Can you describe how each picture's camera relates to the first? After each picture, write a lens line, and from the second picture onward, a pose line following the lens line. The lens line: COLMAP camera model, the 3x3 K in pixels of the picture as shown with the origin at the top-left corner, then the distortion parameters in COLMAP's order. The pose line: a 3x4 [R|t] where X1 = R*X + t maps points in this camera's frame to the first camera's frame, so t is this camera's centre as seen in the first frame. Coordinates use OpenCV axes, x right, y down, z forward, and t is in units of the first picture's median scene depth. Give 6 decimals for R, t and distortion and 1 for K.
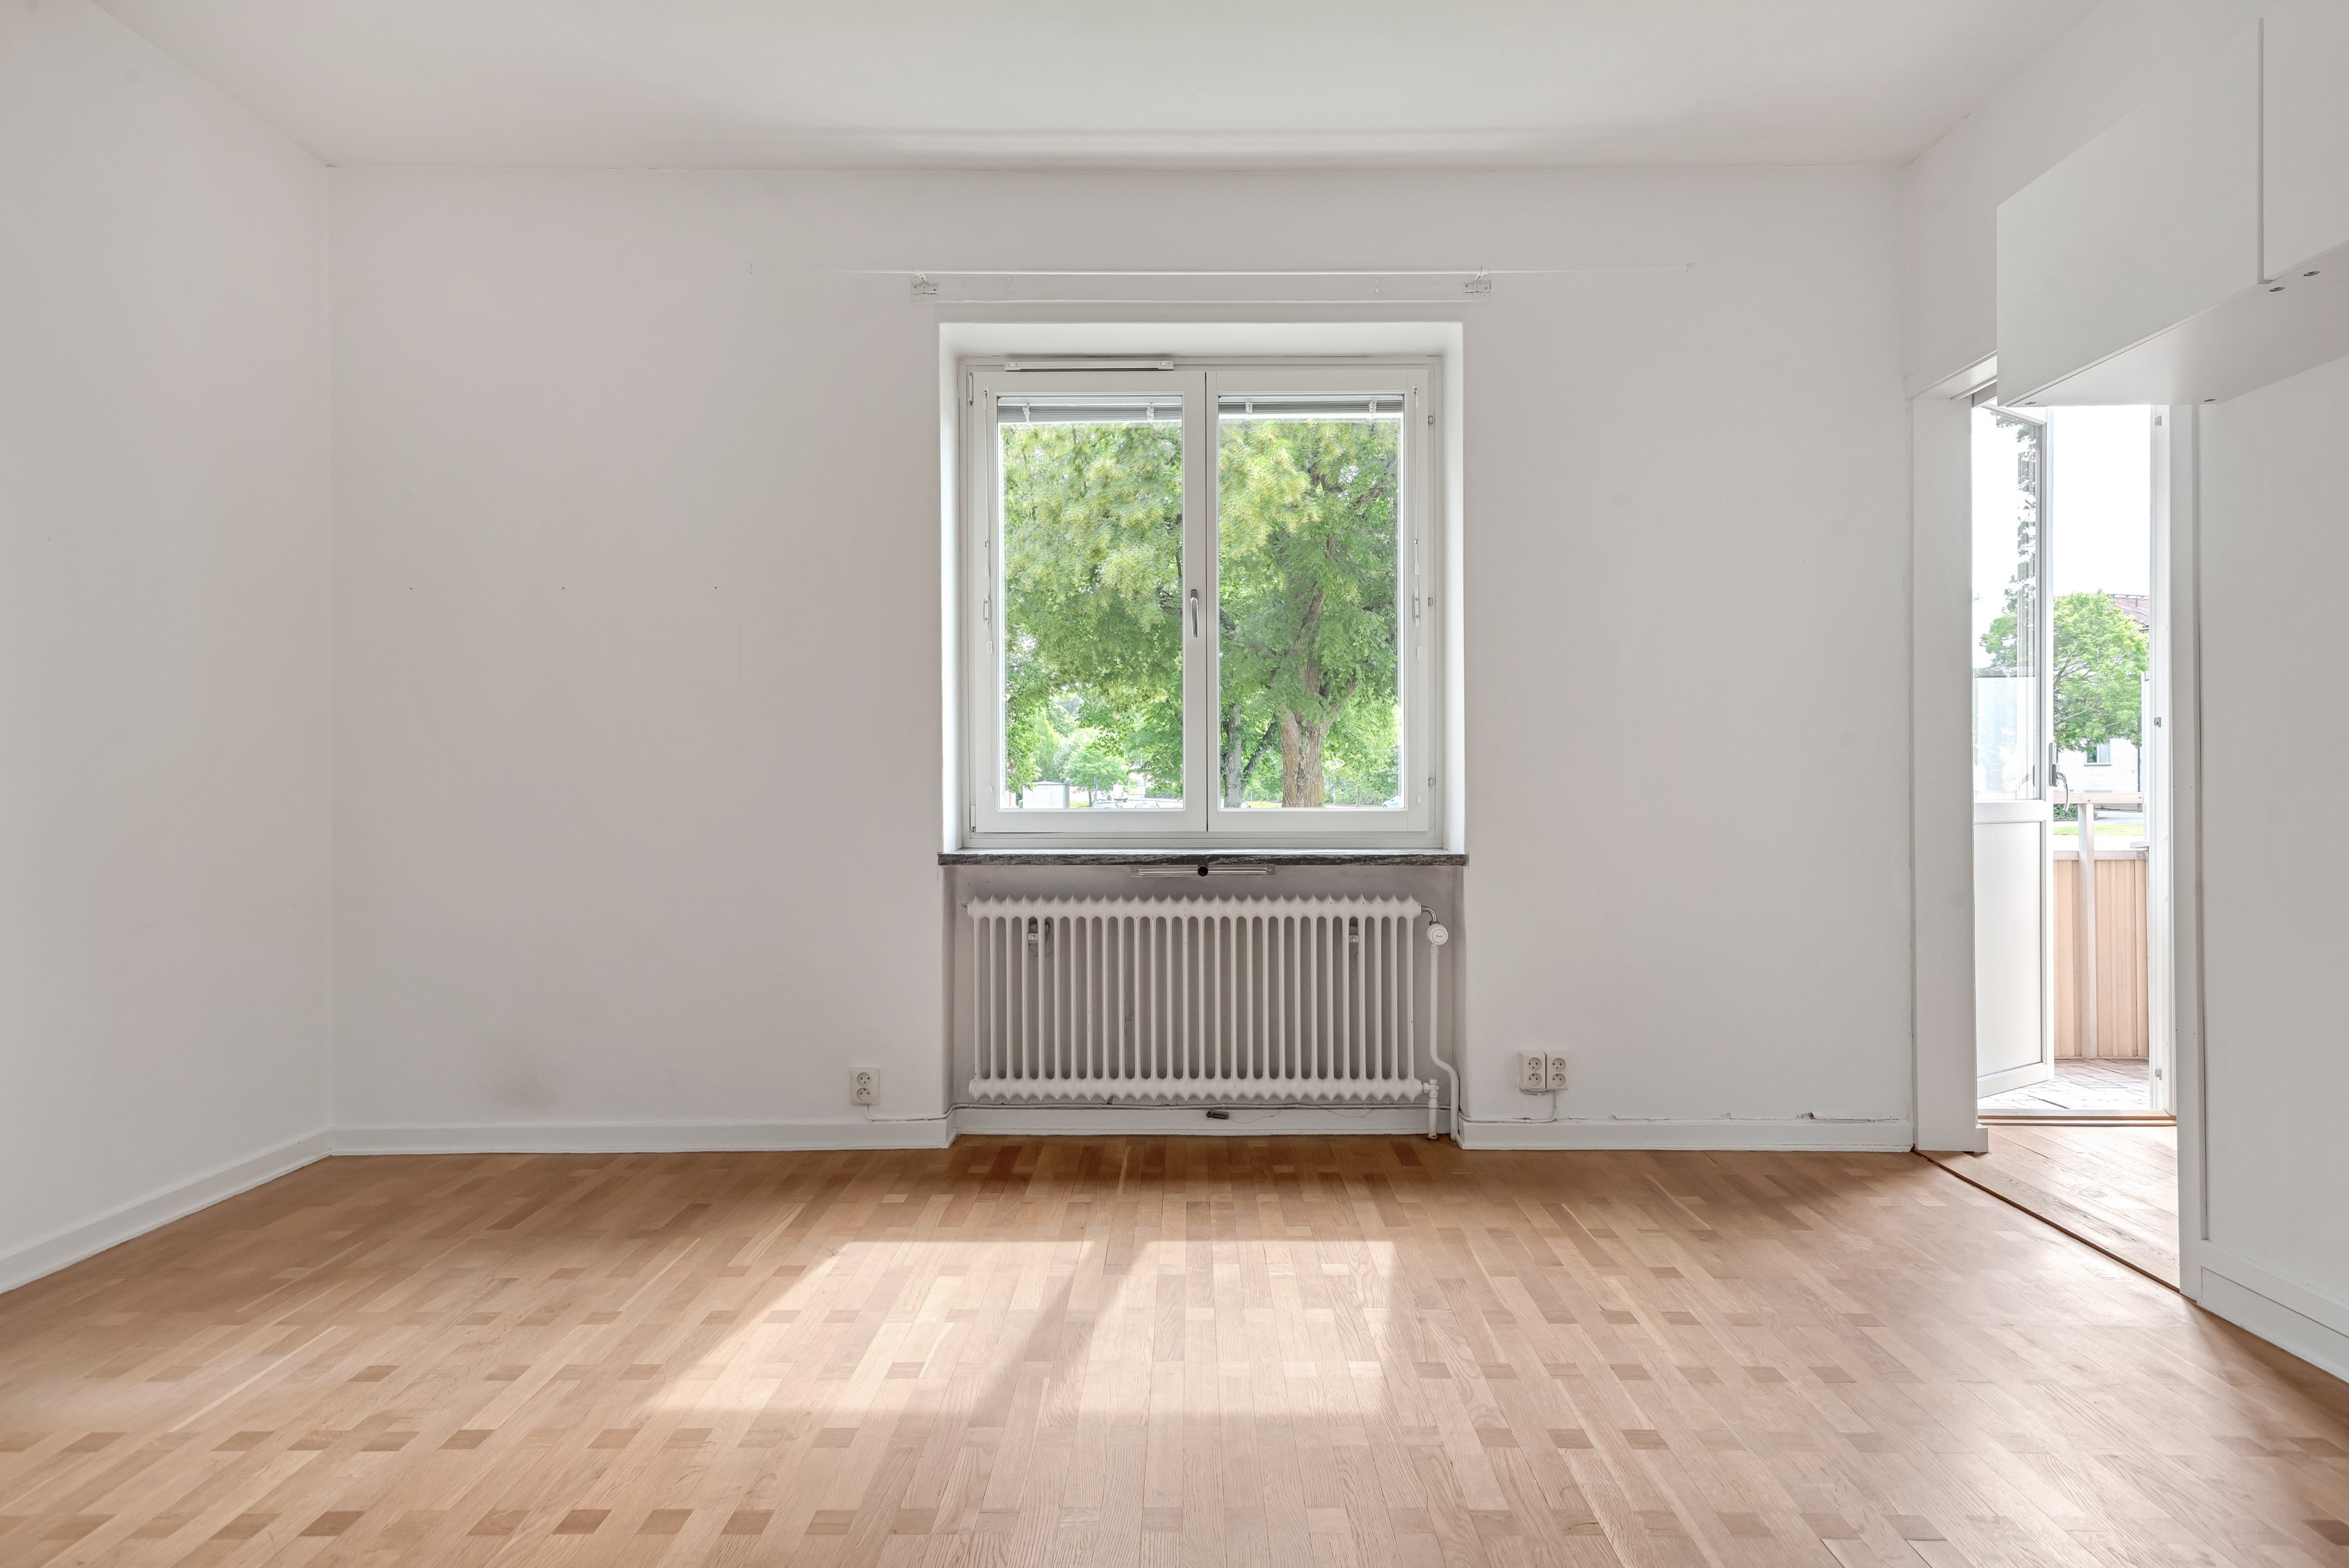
lens RADIAL K [[1262.5, 0, 1194.8], [0, 1262.5, 781.0], [0, 0, 1]] dist [0.031994, -0.010650]
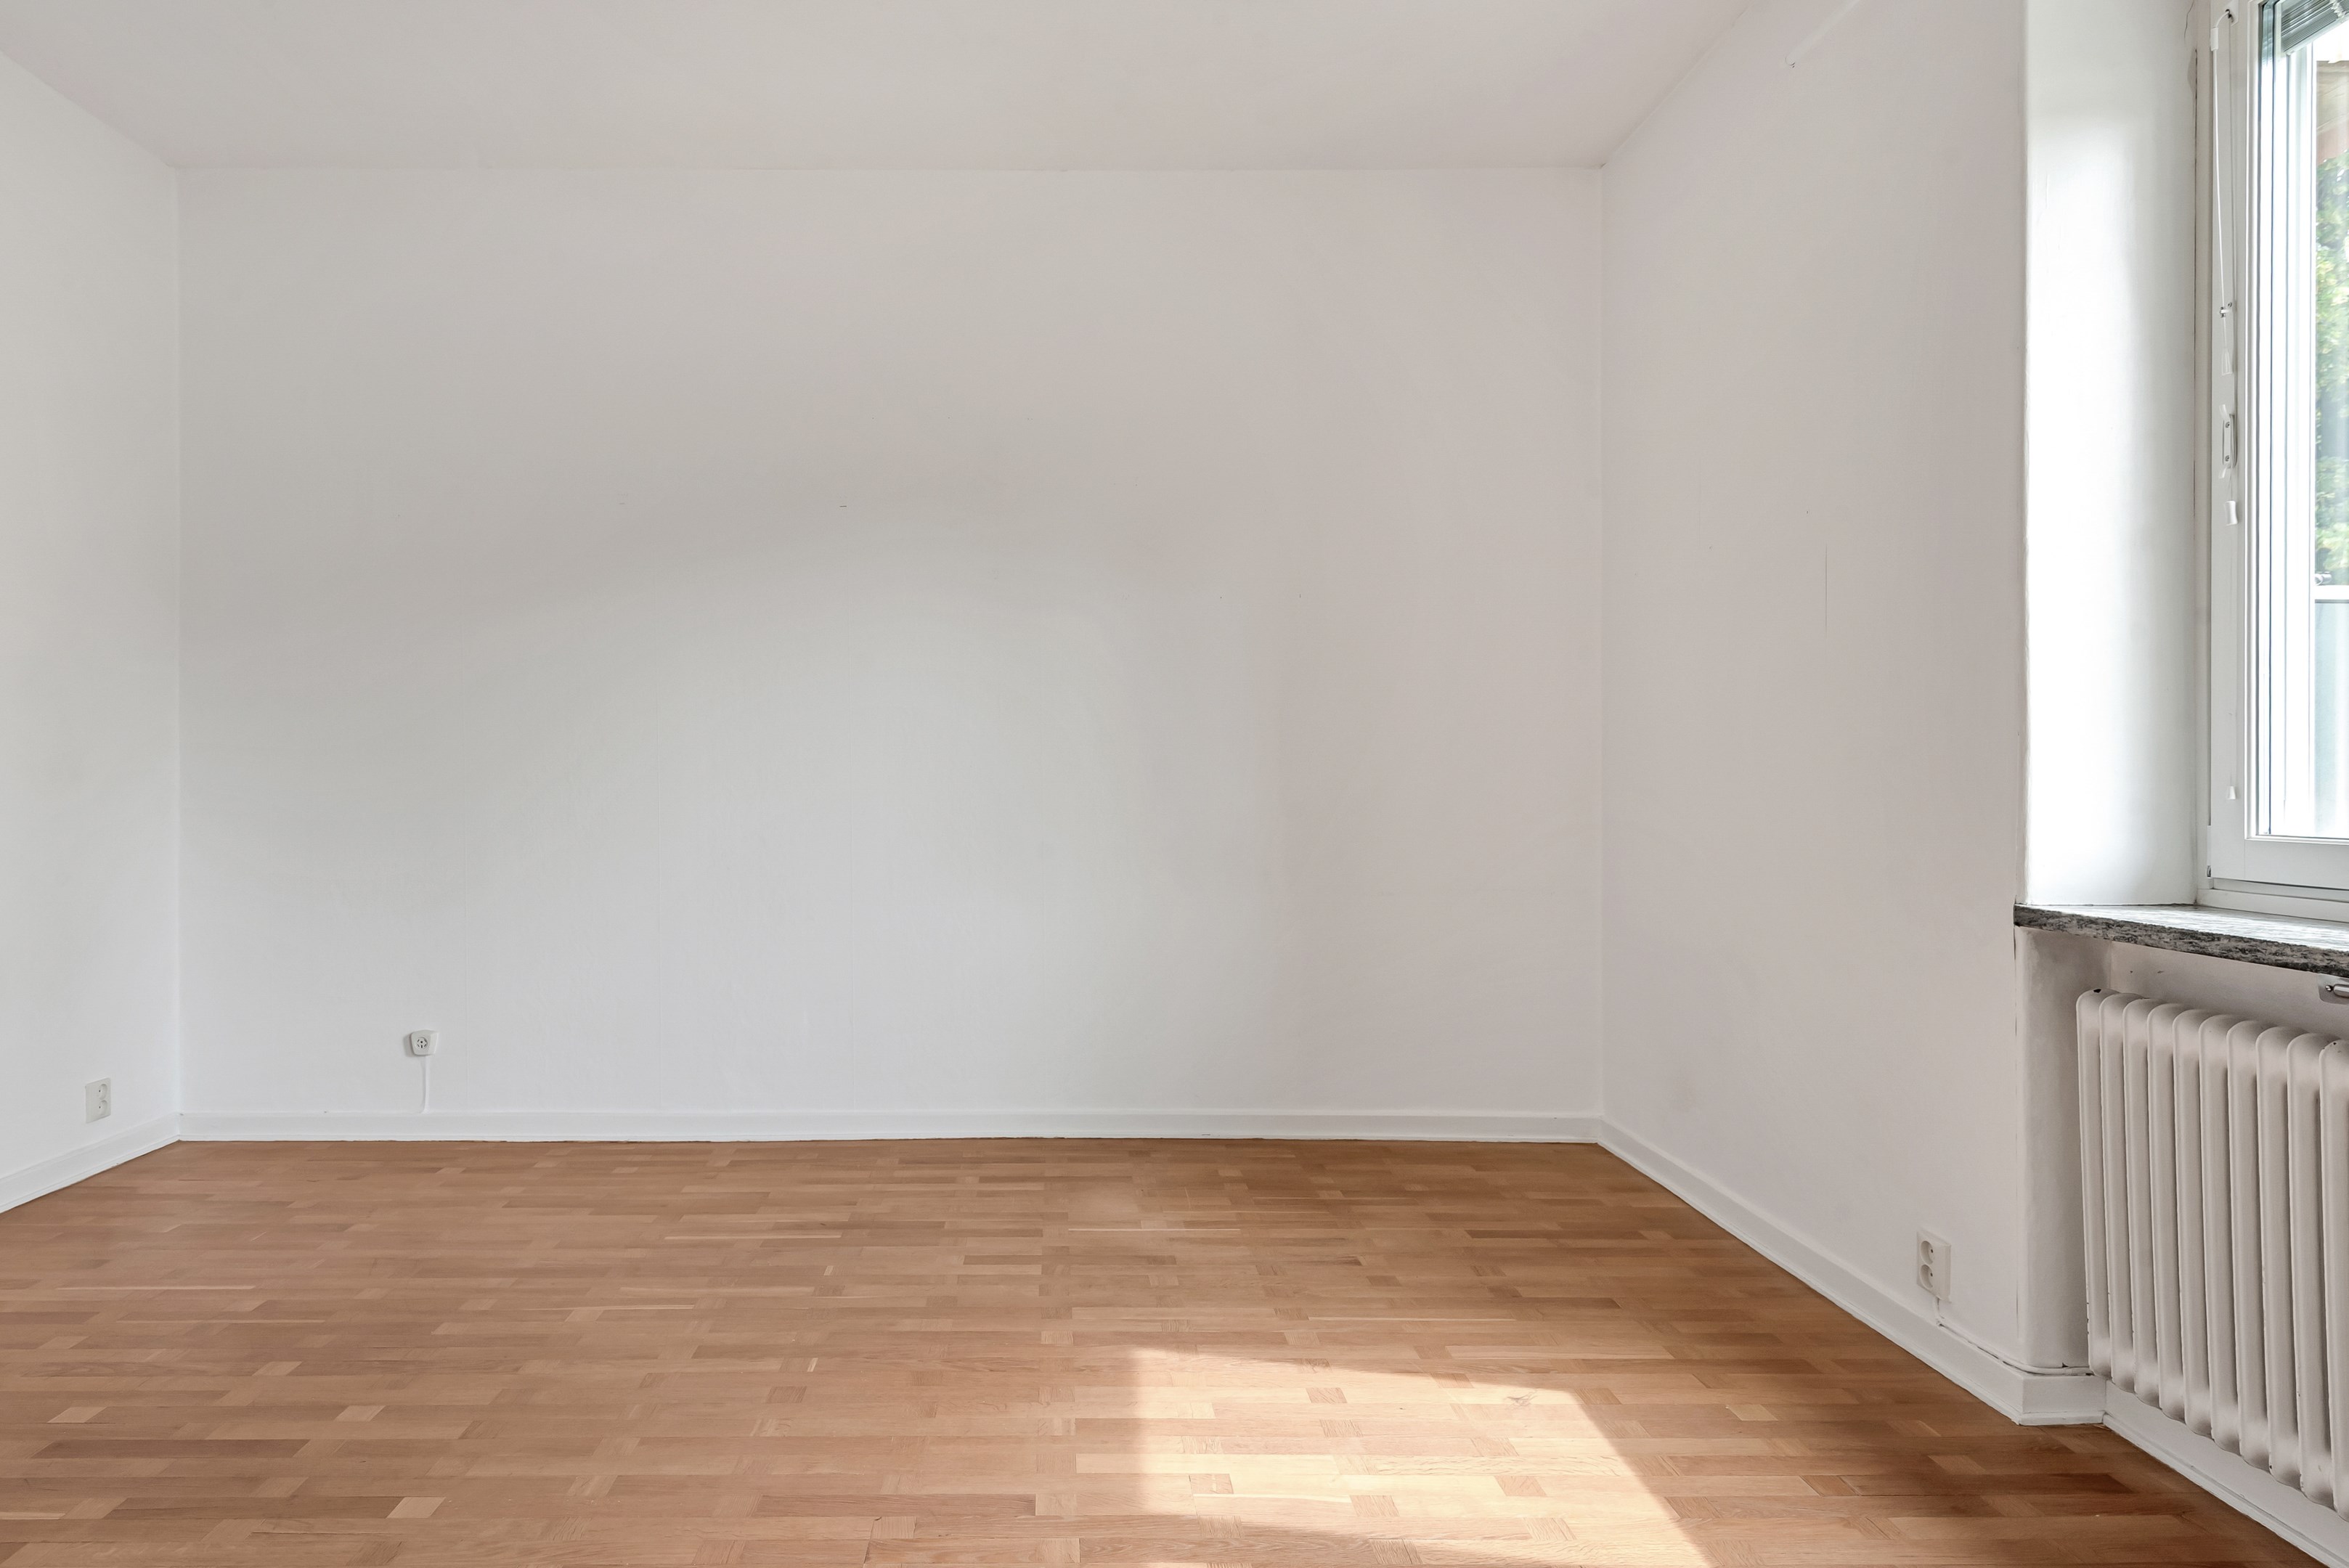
lens RADIAL K [[1377.2, 0, 1053.4], [0, 1377.2, 792.8], [0, 0, 1]] dist [0.014162, -0.005462]
pose [[-0.002532, 0.013393, -0.999907, 0.424398], [-0.001342, 0.999909, 0.013397, -0.000972], [0.999996, 0.001375, -0.002513, 0.568251]]
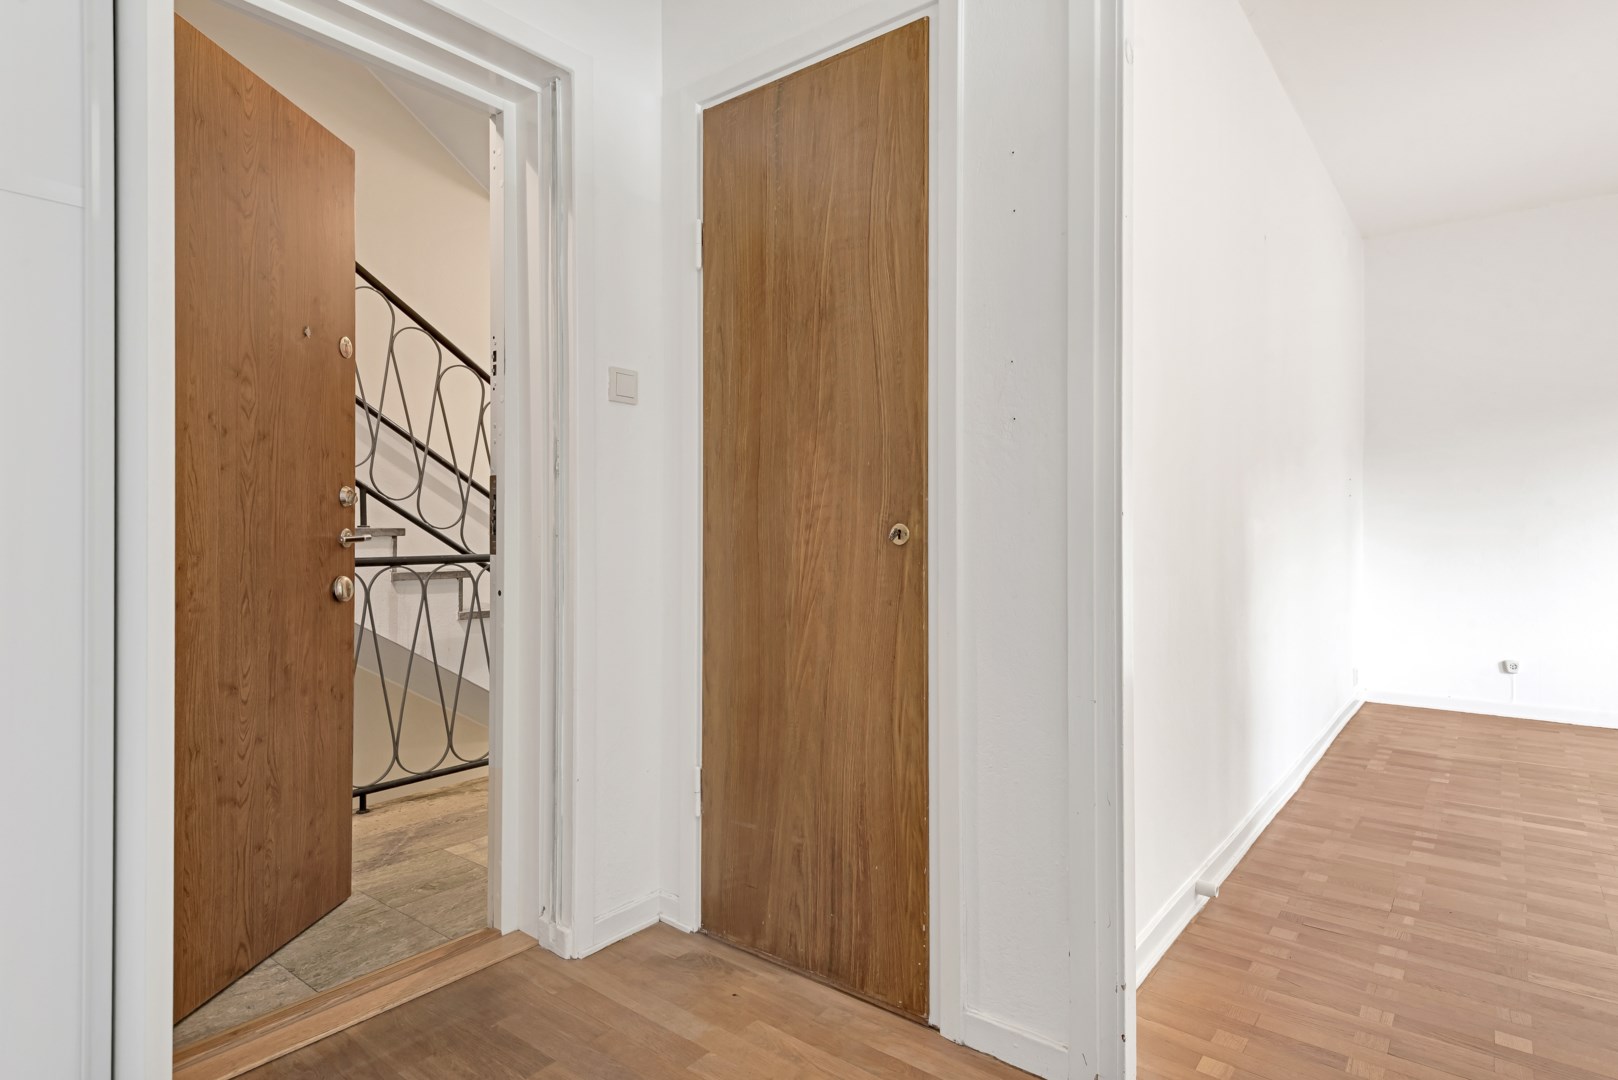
lens RADIAL K [[869.7, 0, 808.2], [0, 869.7, 540.0], [0, 0, 1]] dist [0.031994, -0.010650]
pose [[-0.627192, 0.014115, -0.778737, 1.101171], [0.000278, 0.999840, 0.017899, -0.009490], [0.778865, 0.011009, -0.627095, 0.062713]]
